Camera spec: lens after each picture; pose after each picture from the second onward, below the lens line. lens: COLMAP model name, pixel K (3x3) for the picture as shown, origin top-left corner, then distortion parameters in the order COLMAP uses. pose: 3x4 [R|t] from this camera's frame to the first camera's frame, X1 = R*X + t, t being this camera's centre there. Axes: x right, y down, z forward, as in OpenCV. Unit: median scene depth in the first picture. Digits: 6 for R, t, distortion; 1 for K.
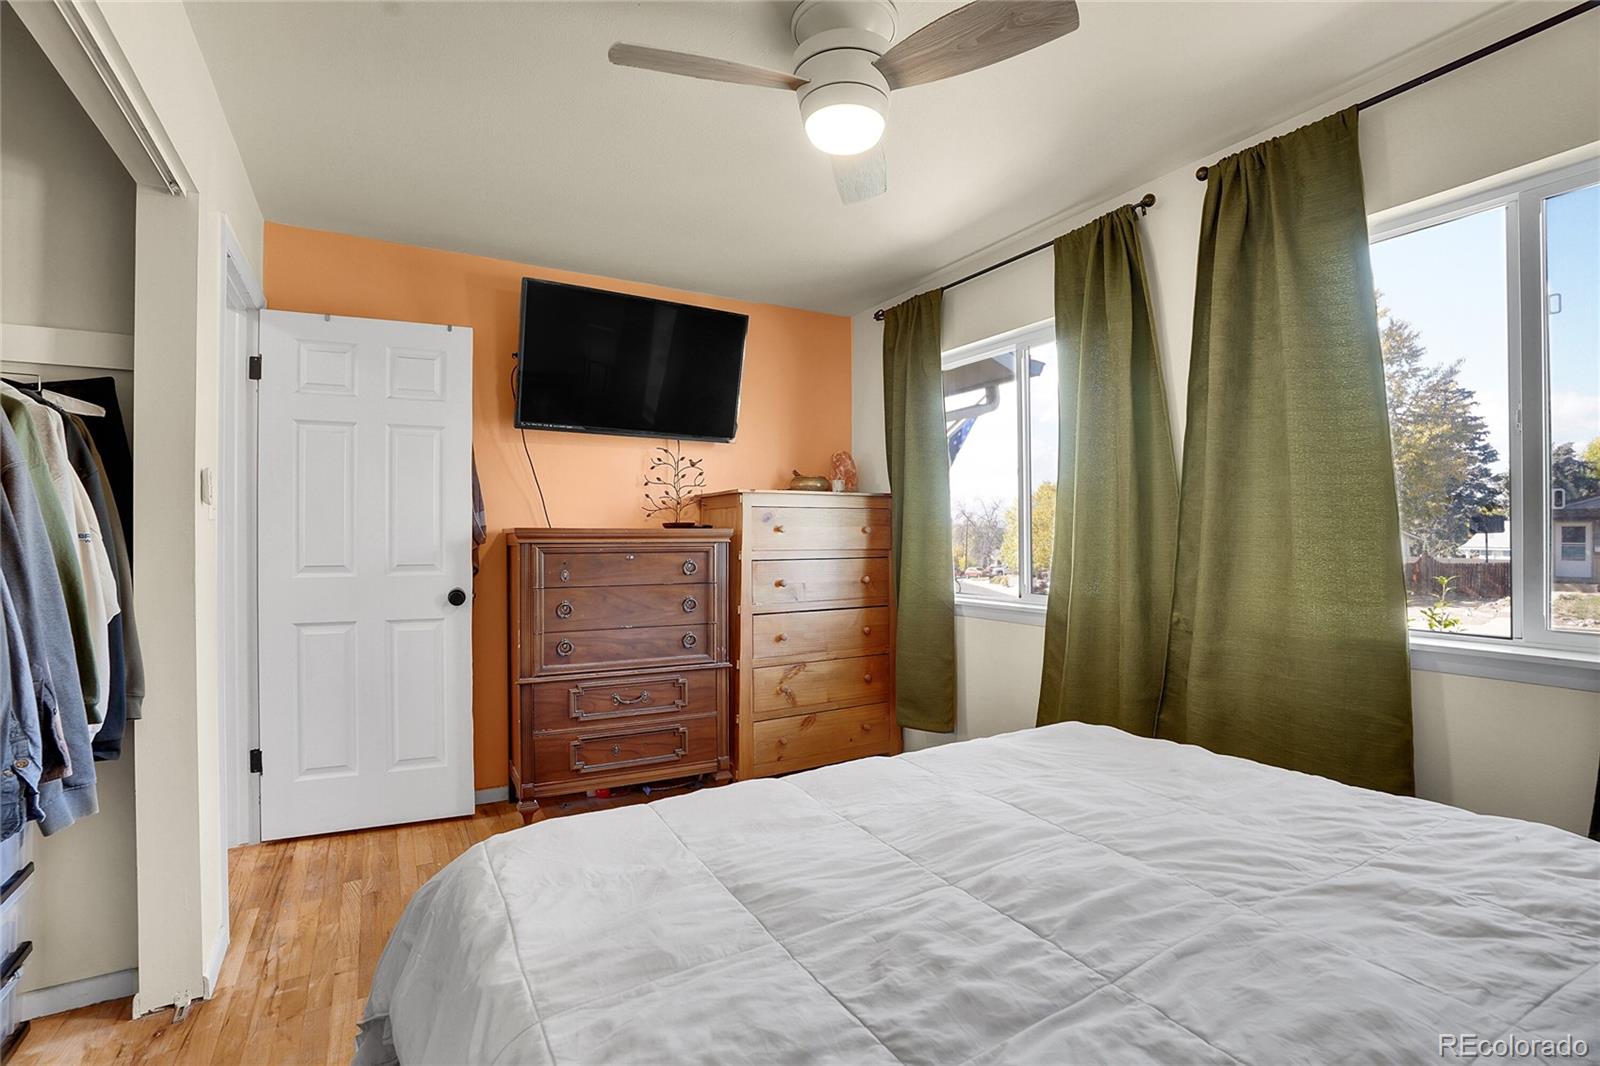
lens RADIAL K [[722.0, 0, 800.0], [0, 722.0, 533.0], [0, 0, 1]] dist [0.000614, 0.000072]
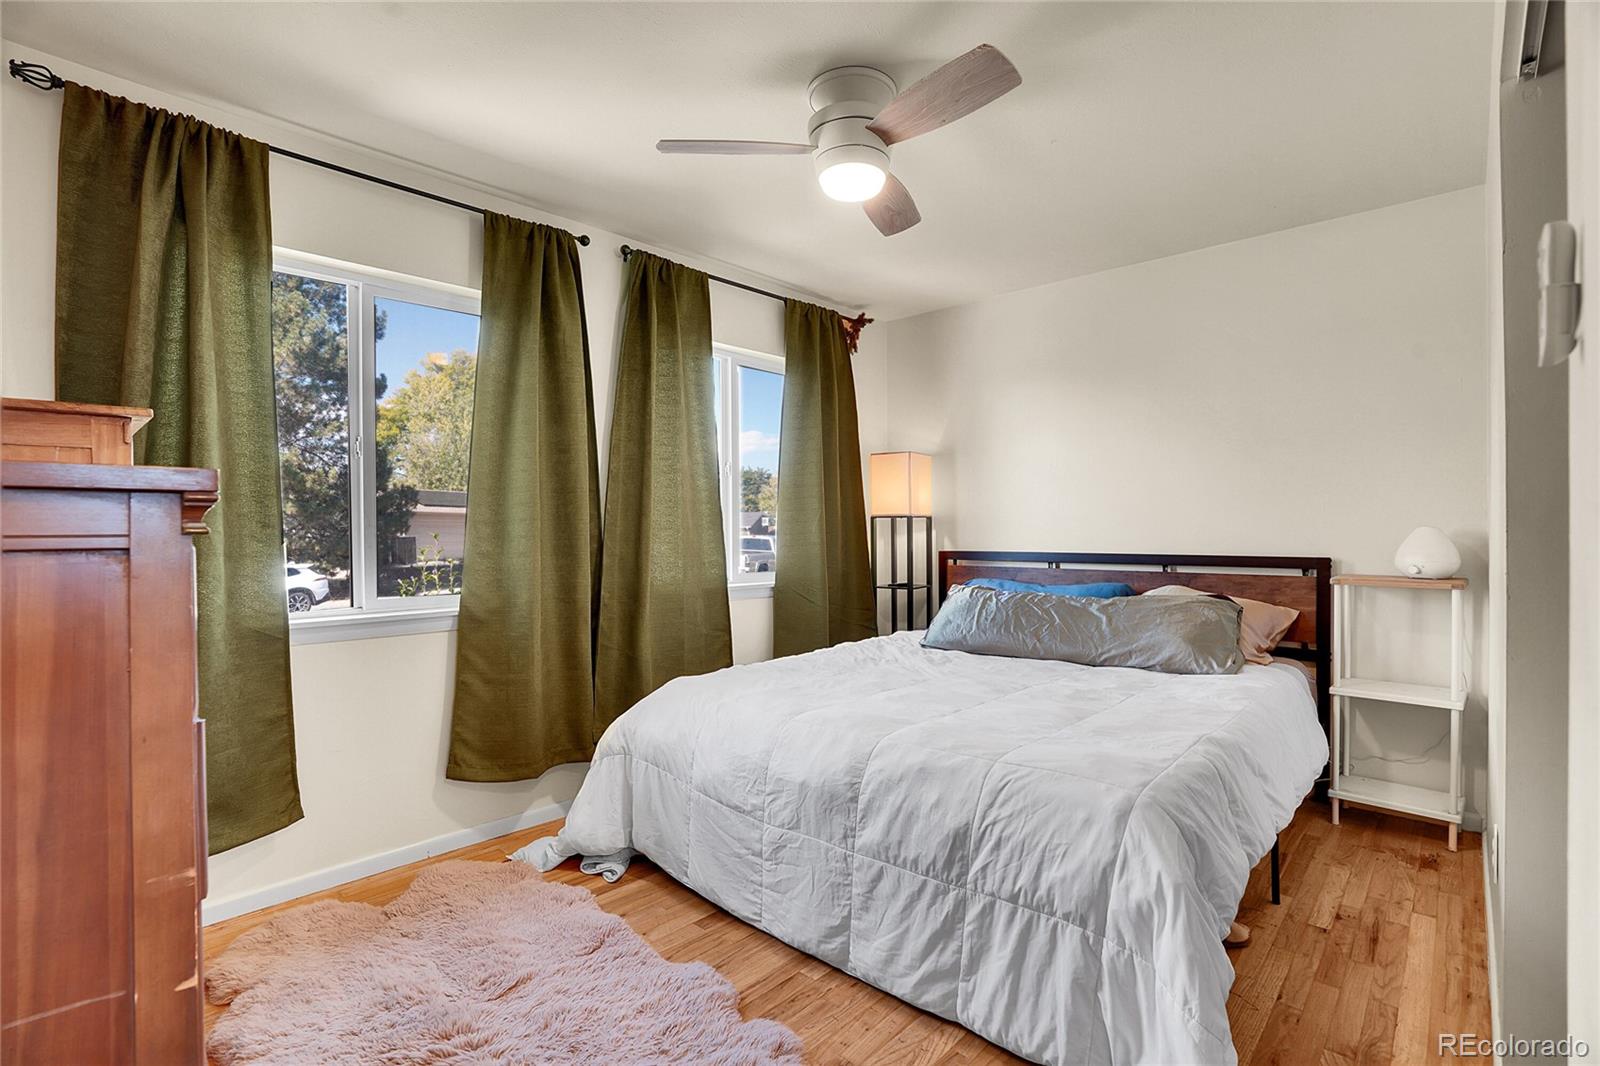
lens RADIAL K [[741.4, 0, 800.9], [0, 741.4, 534.5], [0, 0, 1]] dist [-0.073359, 0.029960]
pose [[-0.240884, 0.006271, 0.970534, -0.763526], [0.003214, 0.999979, -0.005664, 0.023030], [-0.970549, 0.001755, -0.240899, 0.973322]]
